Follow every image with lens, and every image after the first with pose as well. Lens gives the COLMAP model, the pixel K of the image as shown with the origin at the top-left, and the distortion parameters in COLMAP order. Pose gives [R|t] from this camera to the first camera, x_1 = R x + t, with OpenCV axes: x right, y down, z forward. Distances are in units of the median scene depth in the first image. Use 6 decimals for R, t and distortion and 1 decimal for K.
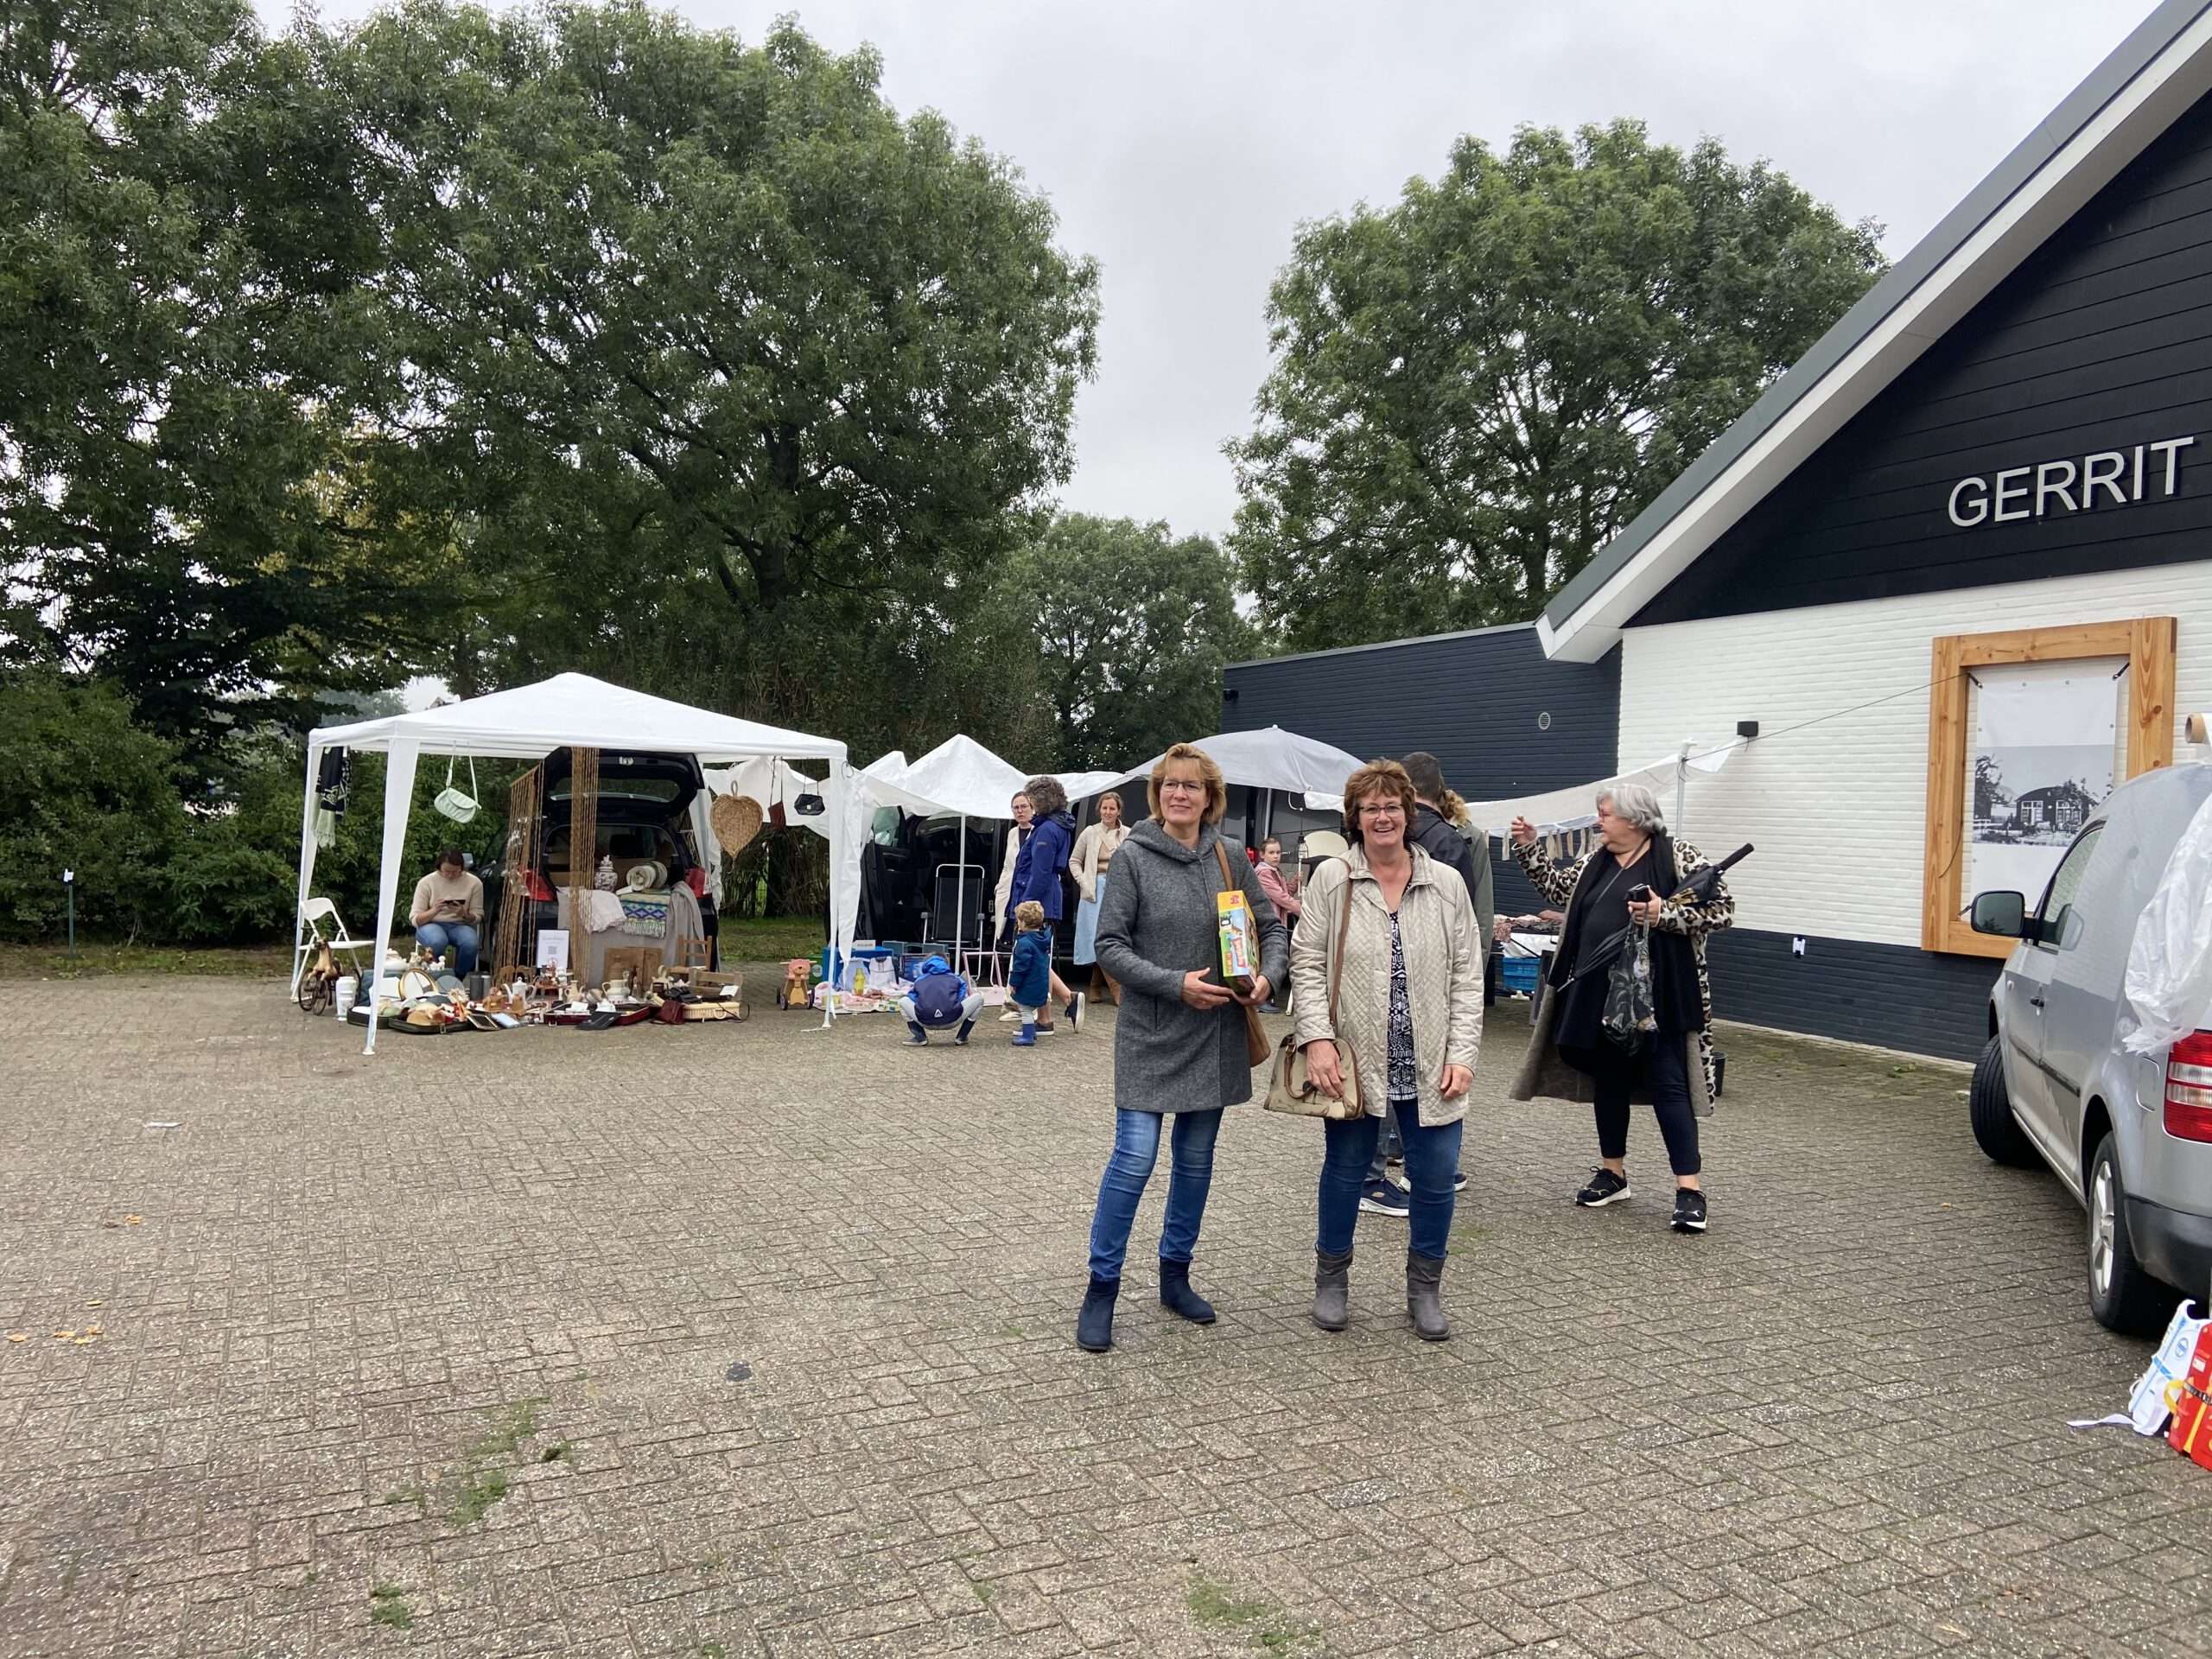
lens RADIAL K [[1657.9, 0, 1106.0], [0, 1657.9, 829.5], [0, 0, 1]] dist [0.119053, -0.152592]
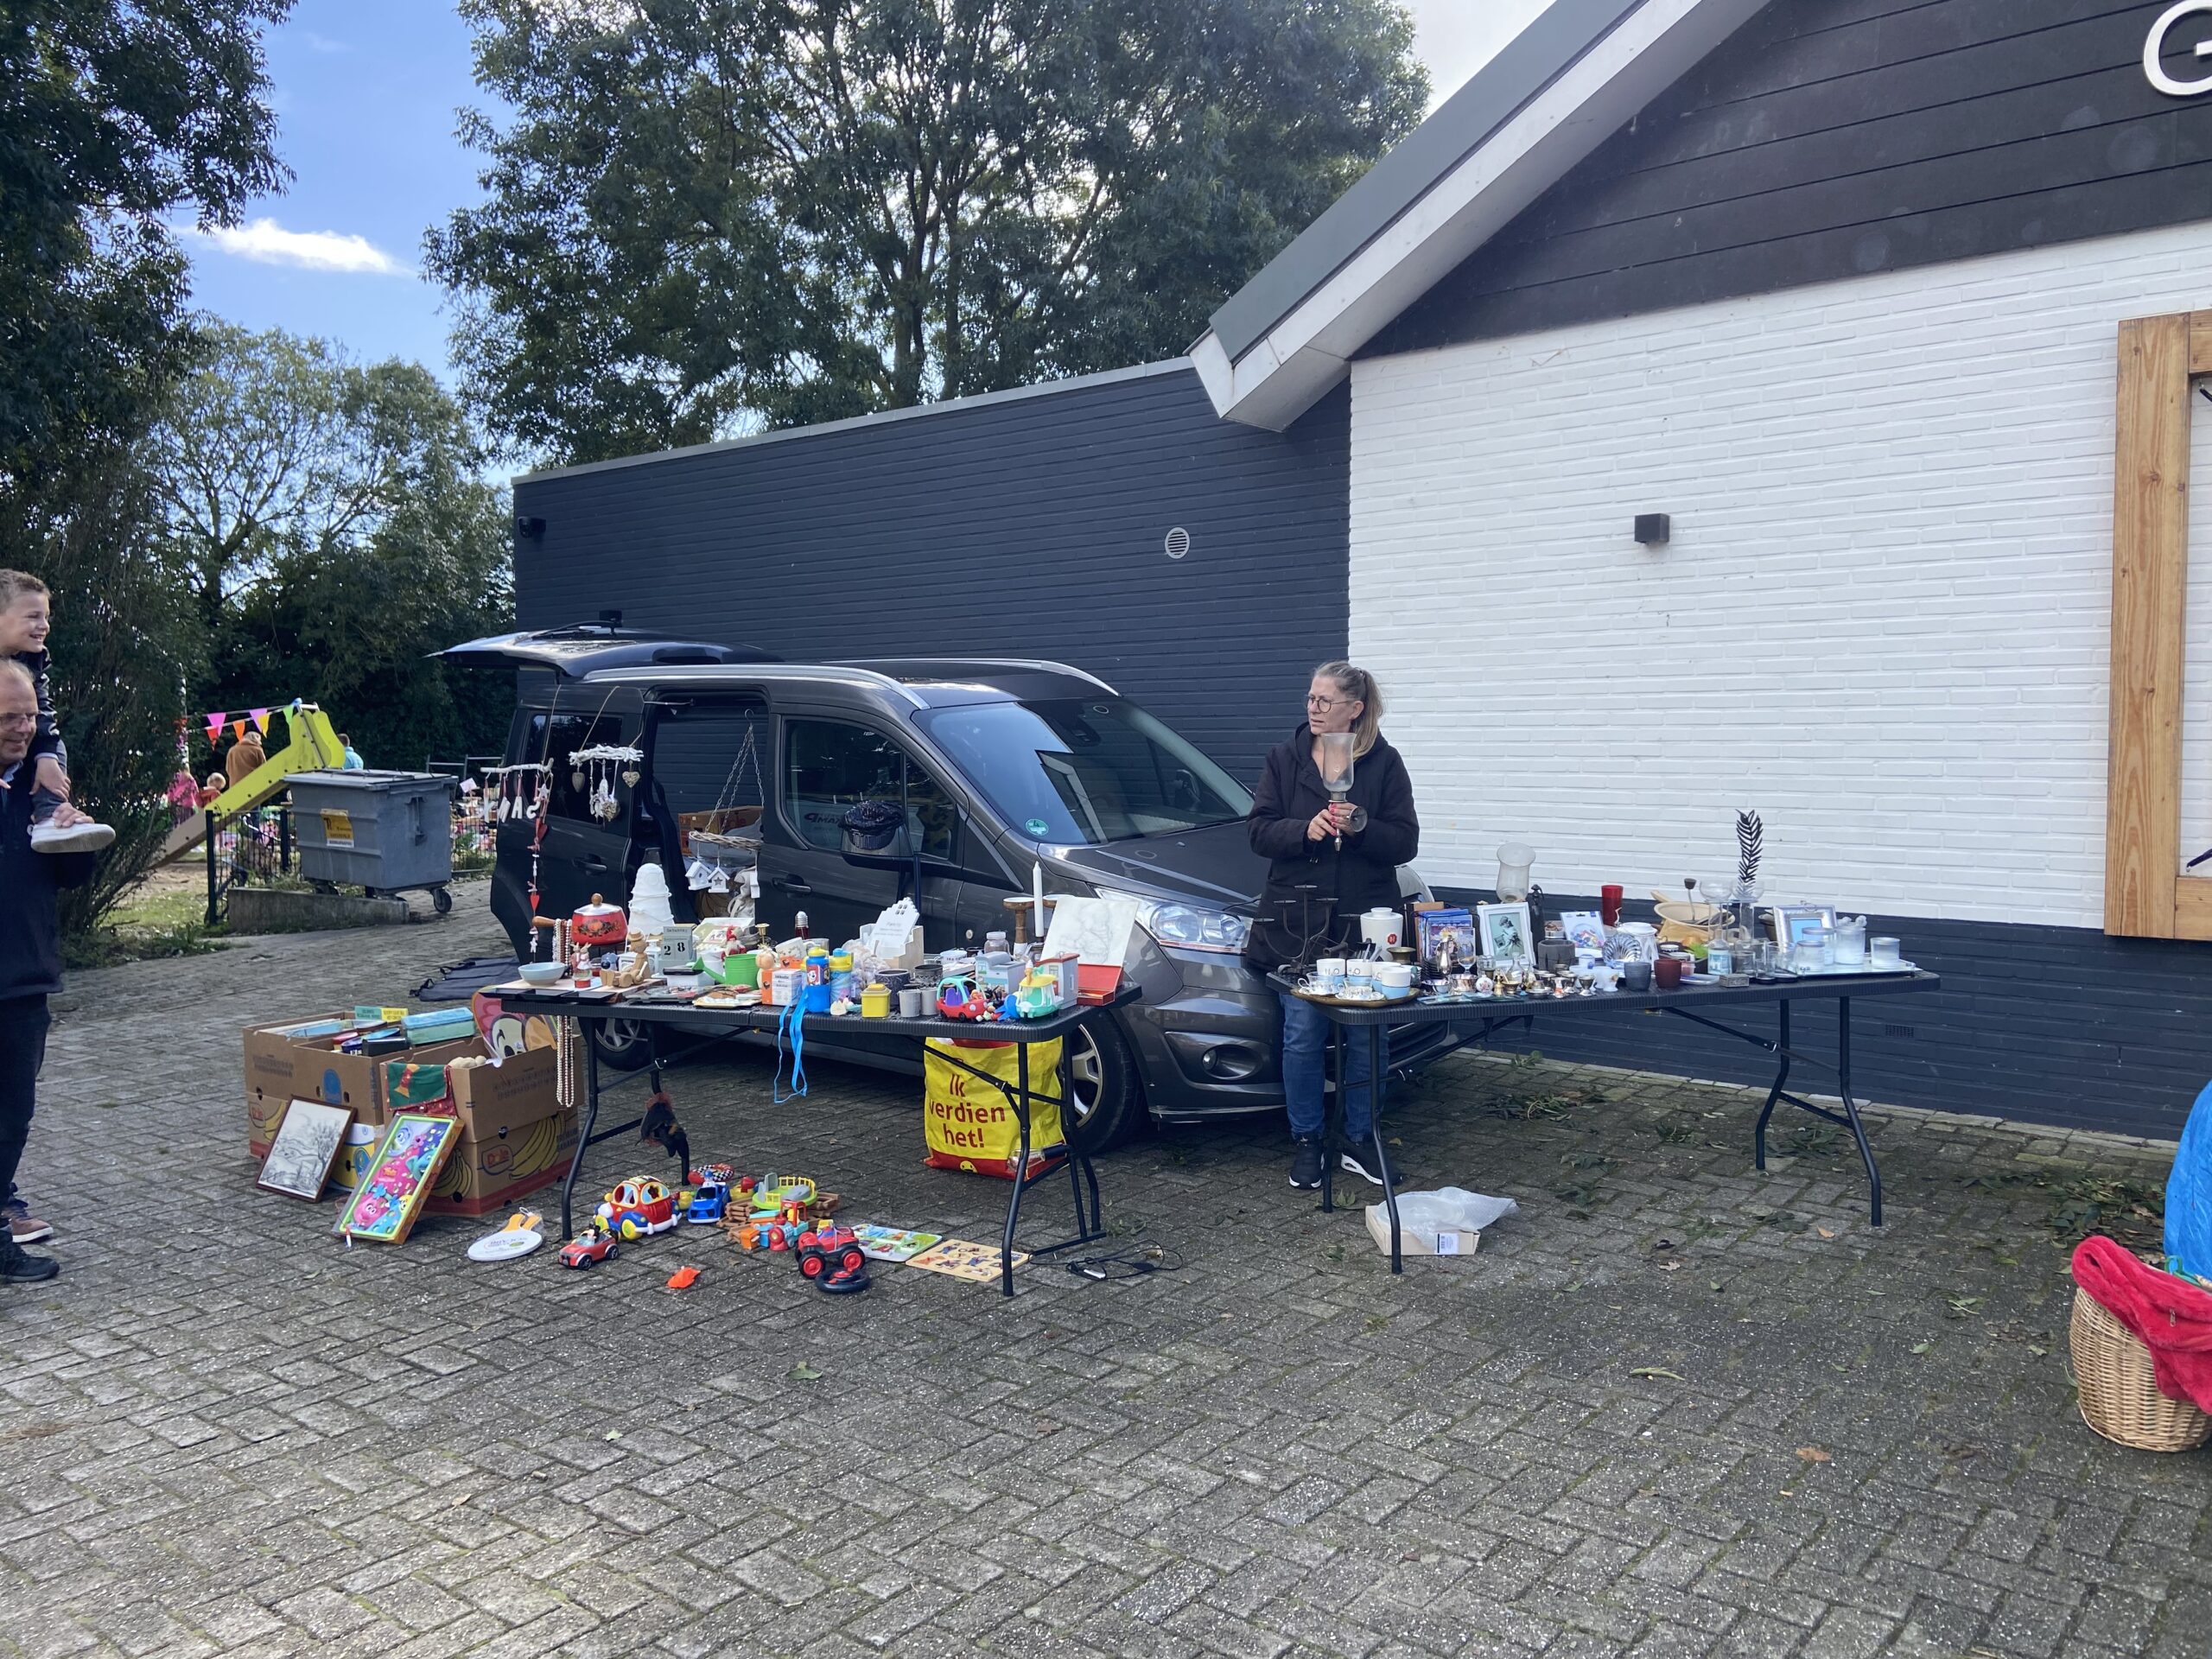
lens RADIAL K [[1657.9, 0, 1106.0], [0, 1657.9, 829.5], [0, 0, 1]] dist [0.119053, -0.152592]
pose [[0.896144, -0.080394, 0.436419, -0.012246], [0.053885, 0.995889, 0.072808, -0.015477], [-0.440479, -0.041730, 0.896793, 0.690709]]
